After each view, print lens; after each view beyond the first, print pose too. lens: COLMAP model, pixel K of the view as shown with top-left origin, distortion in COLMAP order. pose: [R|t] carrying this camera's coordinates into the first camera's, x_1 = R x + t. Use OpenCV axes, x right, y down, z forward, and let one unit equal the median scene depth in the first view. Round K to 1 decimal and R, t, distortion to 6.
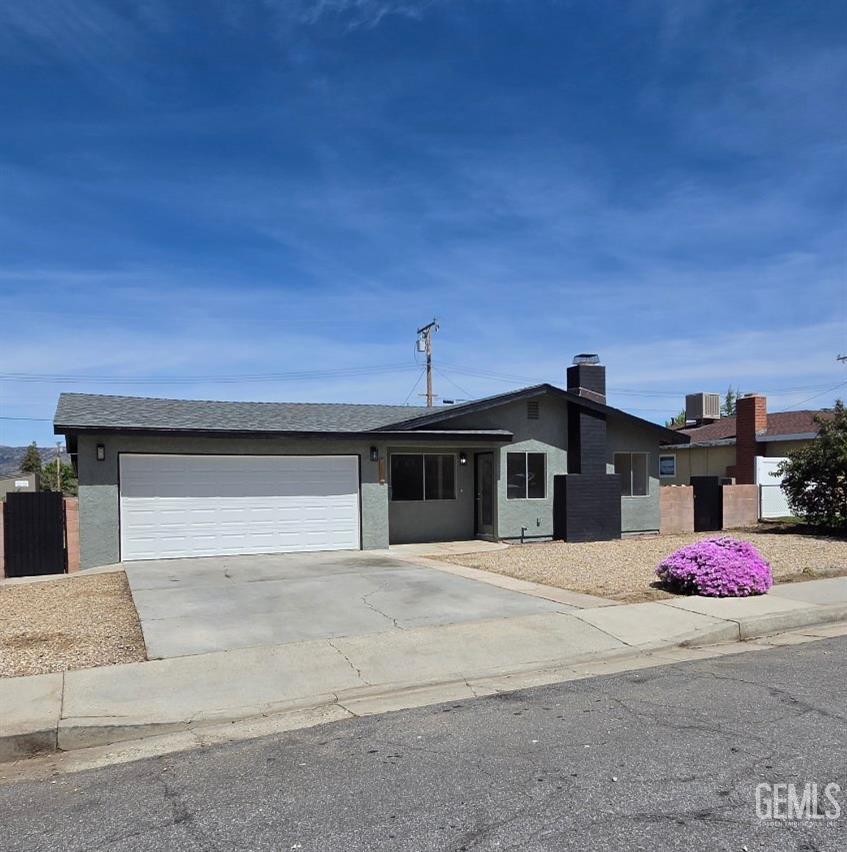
lens RADIAL K [[738.3, 0, 423.5], [0, 738.3, 426.0], [0, 0, 1]] dist [-0.004861, -0.001486]
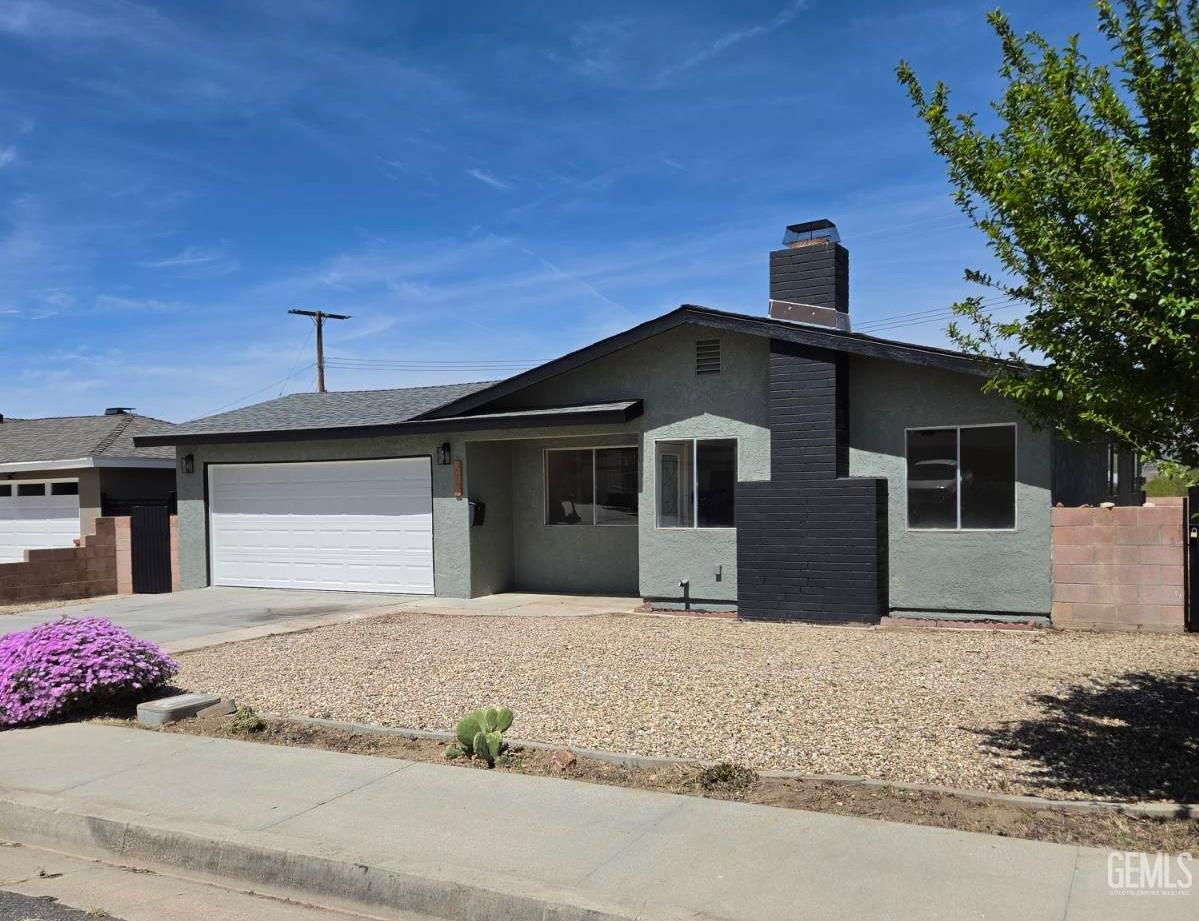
lens RADIAL K [[1092.1, 0, 599.5], [0, 1092.1, 460.5], [0, 0, 1]] dist [0.038031, -0.001171]
pose [[0.563271, -0.020142, -0.826027, 0.747904], [0.072351, 0.997065, 0.025024, 0.026590], [0.823099, -0.073859, 0.563075, 0.511832]]
